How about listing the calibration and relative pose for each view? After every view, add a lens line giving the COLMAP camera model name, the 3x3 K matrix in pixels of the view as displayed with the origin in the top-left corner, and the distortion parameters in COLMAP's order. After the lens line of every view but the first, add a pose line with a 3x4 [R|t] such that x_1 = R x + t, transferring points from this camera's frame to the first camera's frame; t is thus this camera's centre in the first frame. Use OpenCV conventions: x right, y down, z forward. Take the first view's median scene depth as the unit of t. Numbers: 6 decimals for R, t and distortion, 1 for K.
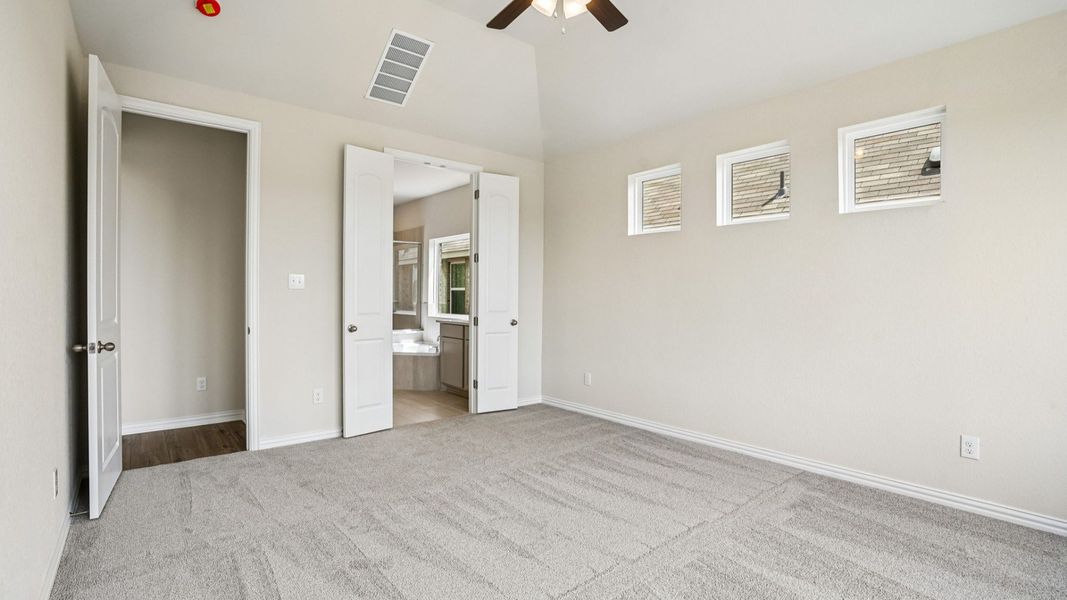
lens RADIAL K [[492.1, 0, 536.6], [0, 492.1, 300.1], [0, 0, 1]] dist [-0.040131, 0.003456]
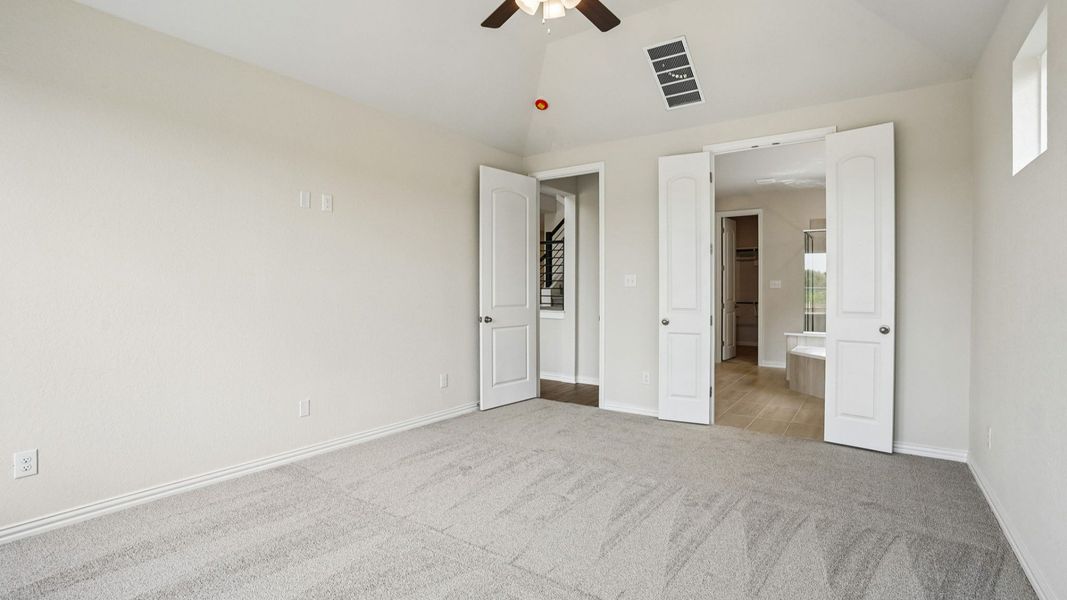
lens RADIAL K [[492.1, 0, 531.7], [0, 492.1, 295.1], [0, 0, 1]] dist [-0.040131, 0.003456]
pose [[0.253170, -0.001870, -0.967420, 0.718250], [-0.010331, 0.999936, -0.004636, 0.006659], [0.967367, 0.011168, 0.253135, 0.496482]]
